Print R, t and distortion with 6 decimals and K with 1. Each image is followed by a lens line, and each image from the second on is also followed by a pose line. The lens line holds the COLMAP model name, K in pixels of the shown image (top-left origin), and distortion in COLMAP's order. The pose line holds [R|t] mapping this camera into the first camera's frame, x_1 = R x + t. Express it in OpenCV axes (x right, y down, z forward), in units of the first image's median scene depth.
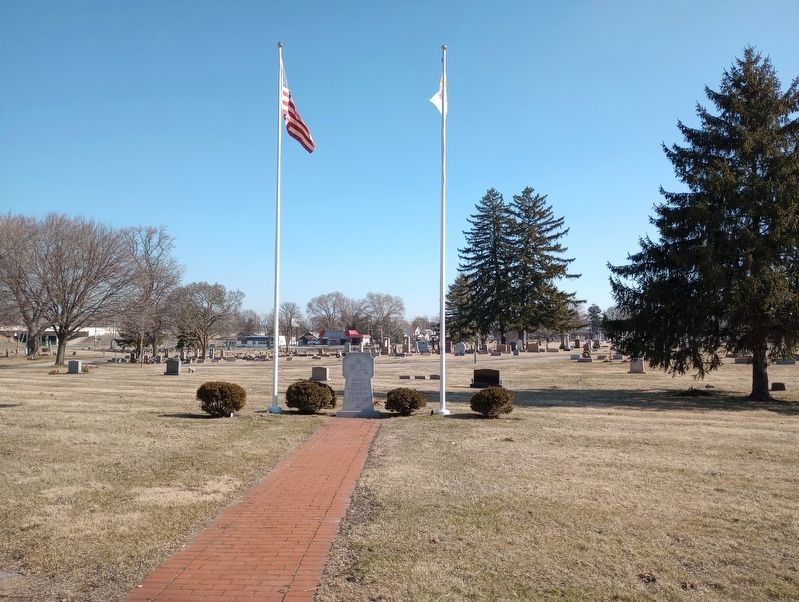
lens RADIAL K [[647.8, 0, 399.5], [0, 647.8, 301.0], [0, 0, 1]] dist [-0.004328, -0.005599]
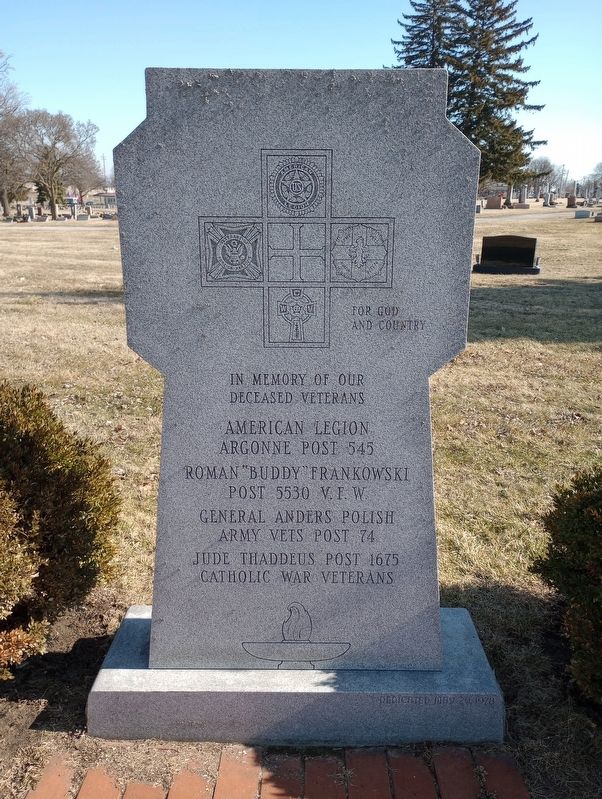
lens RADIAL K [[647.8, 0, 301.0], [0, 647.8, 399.5], [0, 0, 1]] dist [-0.004328, -0.005599]
pose [[0.999947, 0.001476, 0.010191, -0.012258], [-0.004975, 0.935763, 0.352593, 0.017087], [-0.009016, -0.352625, 0.935721, 0.173662]]
